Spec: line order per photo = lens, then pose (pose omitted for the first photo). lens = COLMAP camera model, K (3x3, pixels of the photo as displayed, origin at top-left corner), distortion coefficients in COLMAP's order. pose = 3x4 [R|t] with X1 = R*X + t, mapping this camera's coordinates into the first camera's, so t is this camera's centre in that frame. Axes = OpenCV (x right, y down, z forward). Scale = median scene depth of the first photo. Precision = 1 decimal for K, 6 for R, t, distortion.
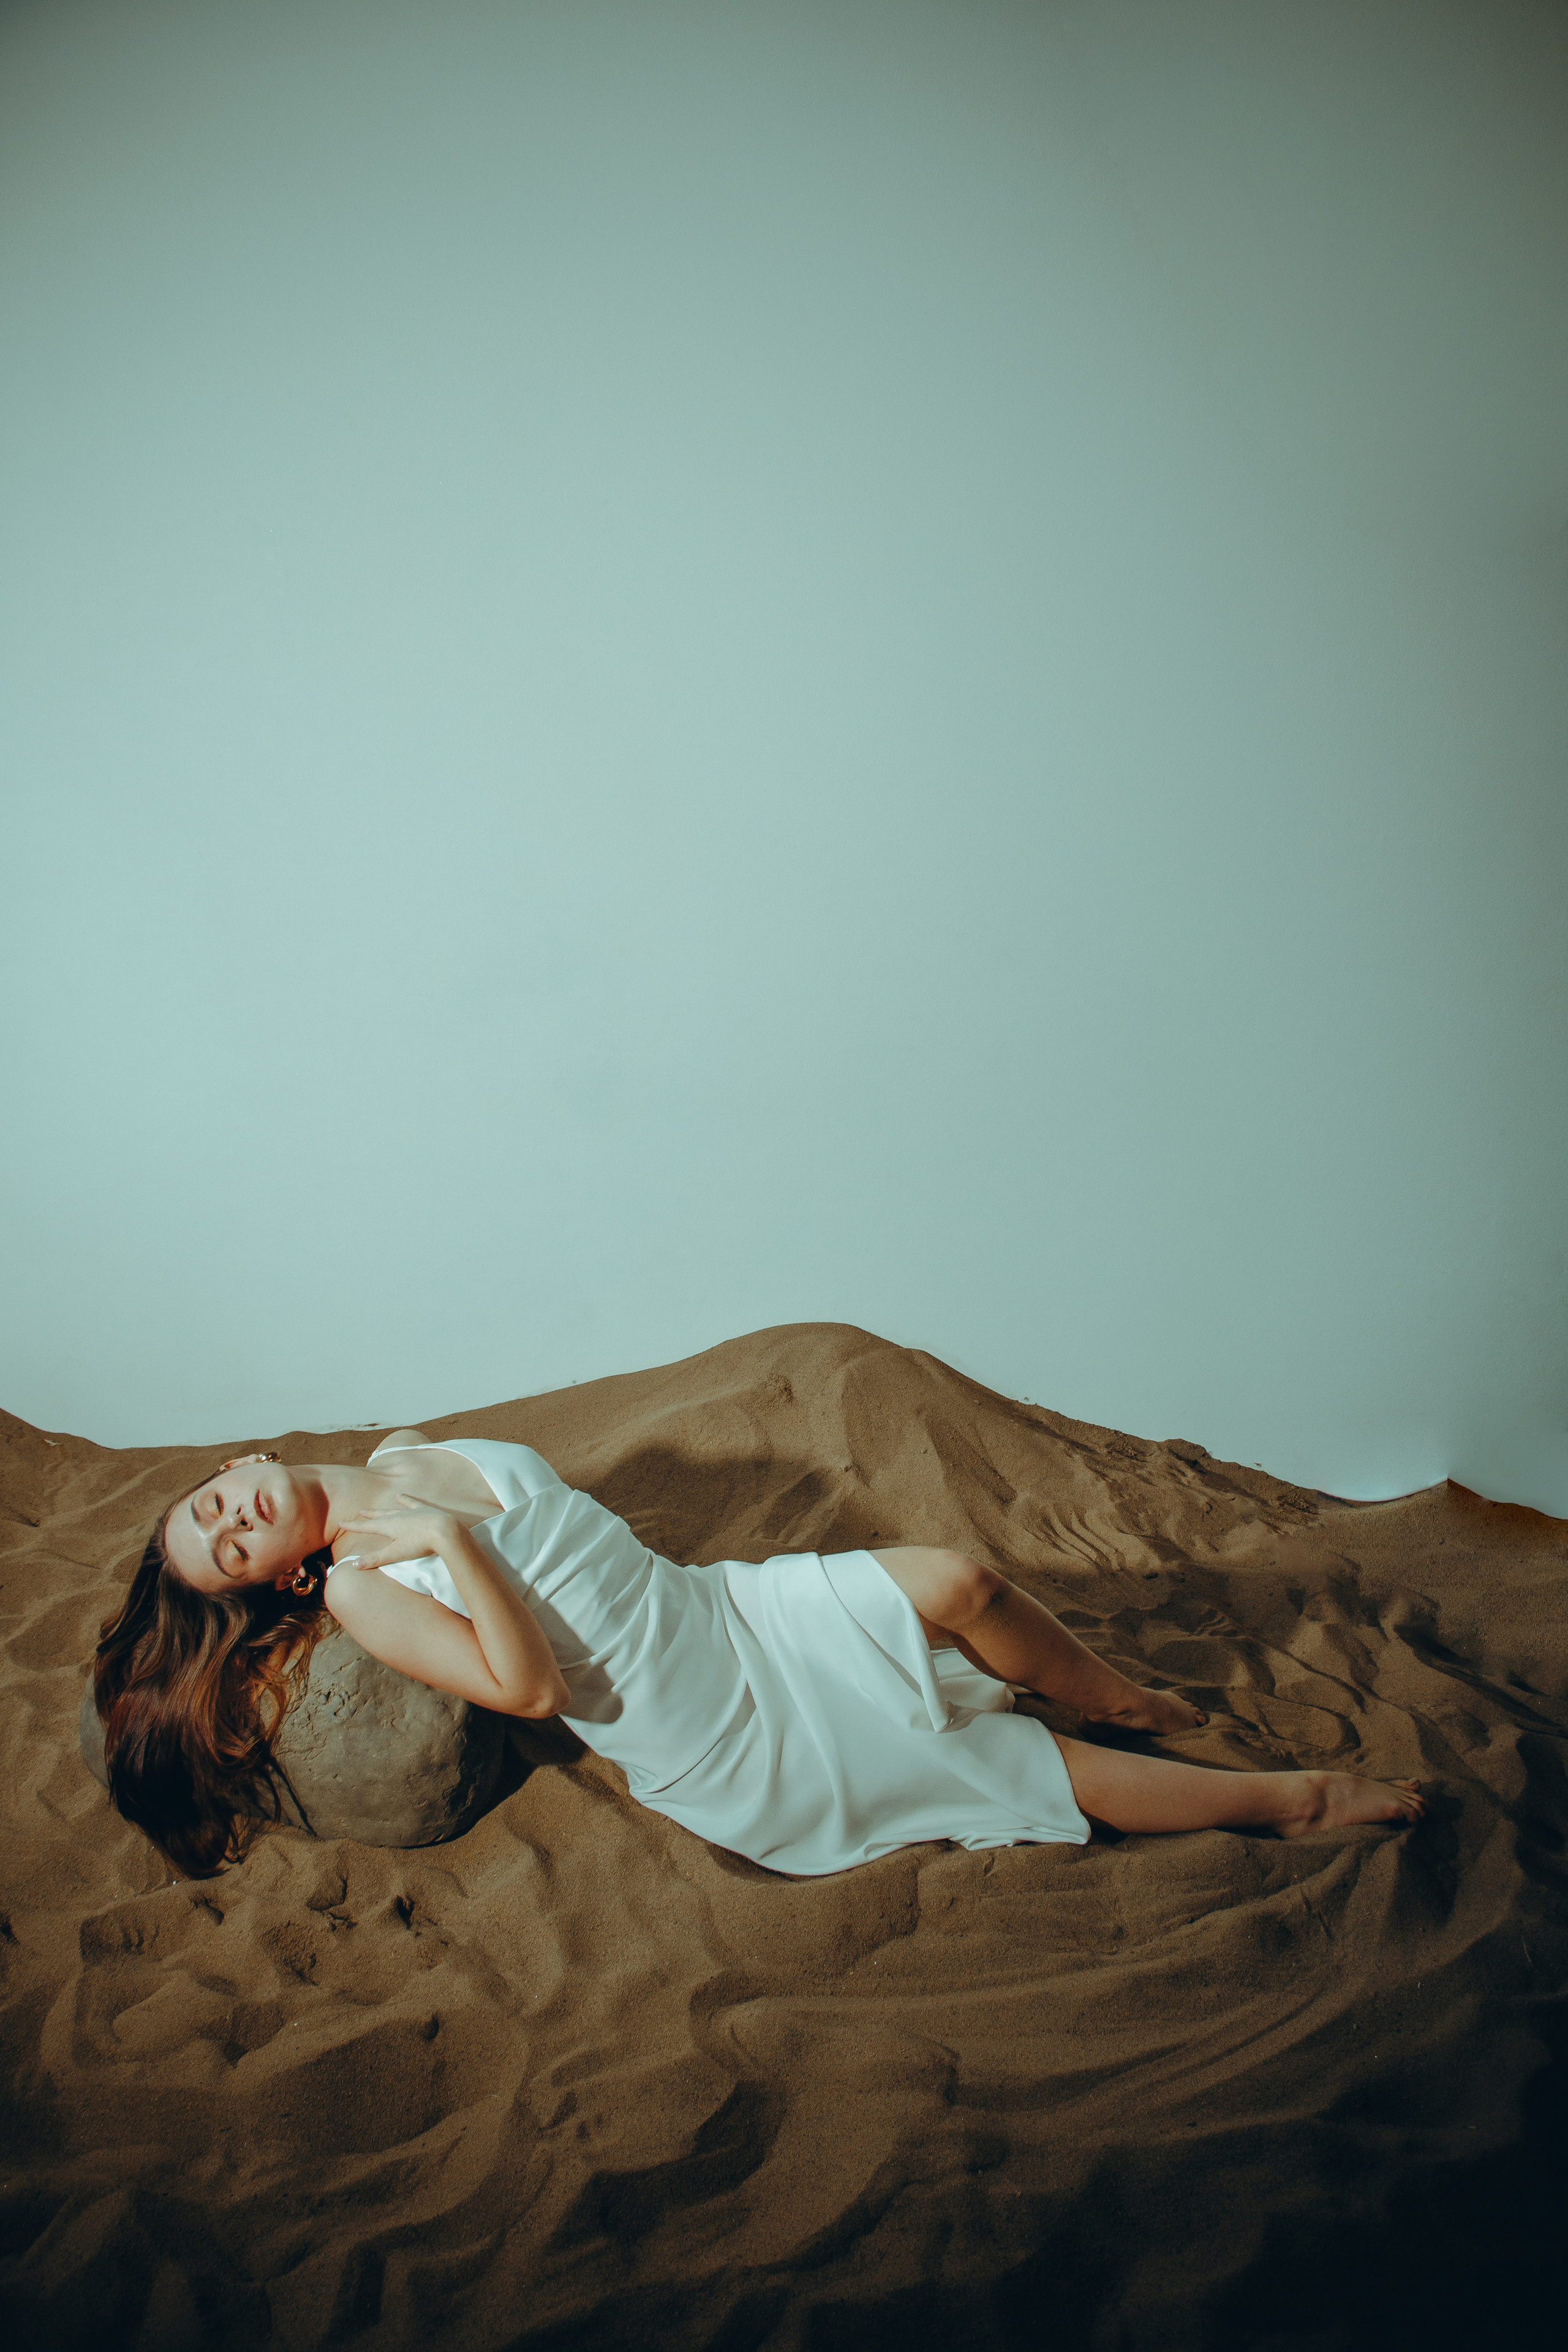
lens RADIAL K [[1924.4, 0, 787.2], [0, 1924.4, 1186.9], [0, 0, 1]] dist [-0.144651, 0.065151]
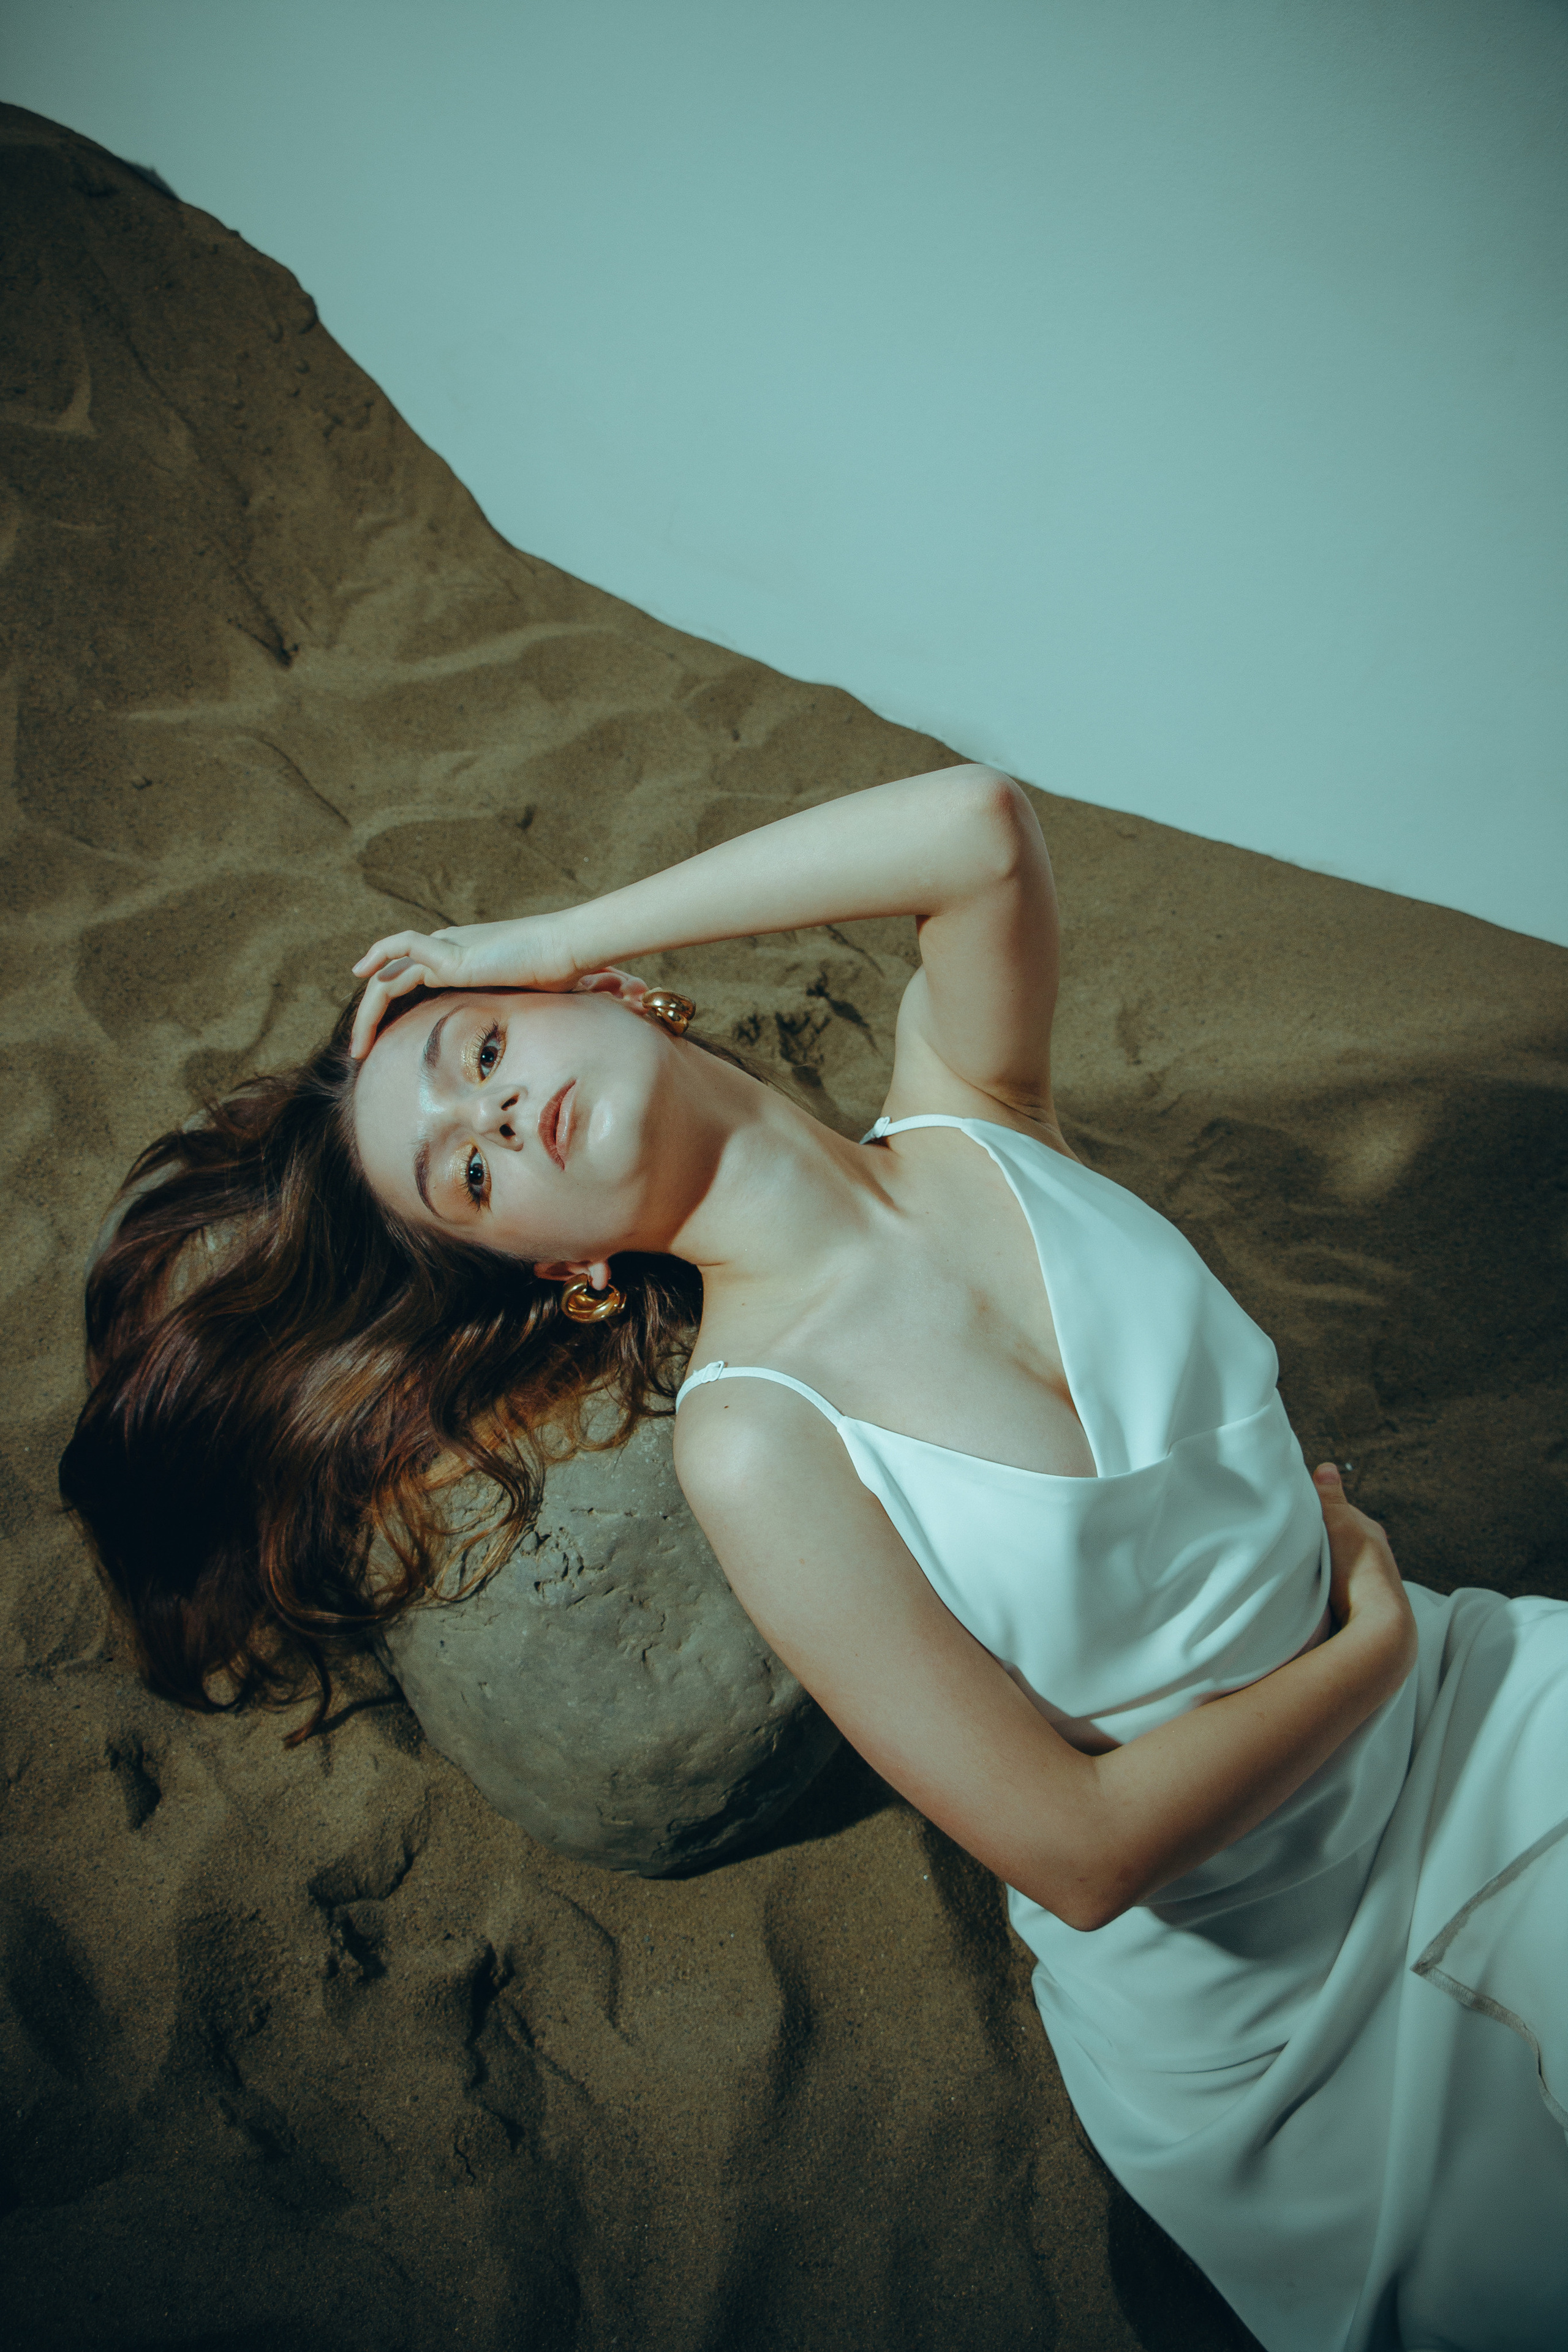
lens RADIAL K [[2715.0, 0, 781.2], [0, 2715.0, 1178.7], [0, 0, 1]] dist [-0.032883, 0.000000]
pose [[0.840364, 0.521985, -0.146017, -0.145154], [-0.421556, 0.798760, 0.429270, -0.098183], [0.340705, -0.299188, 0.891295, 0.468350]]
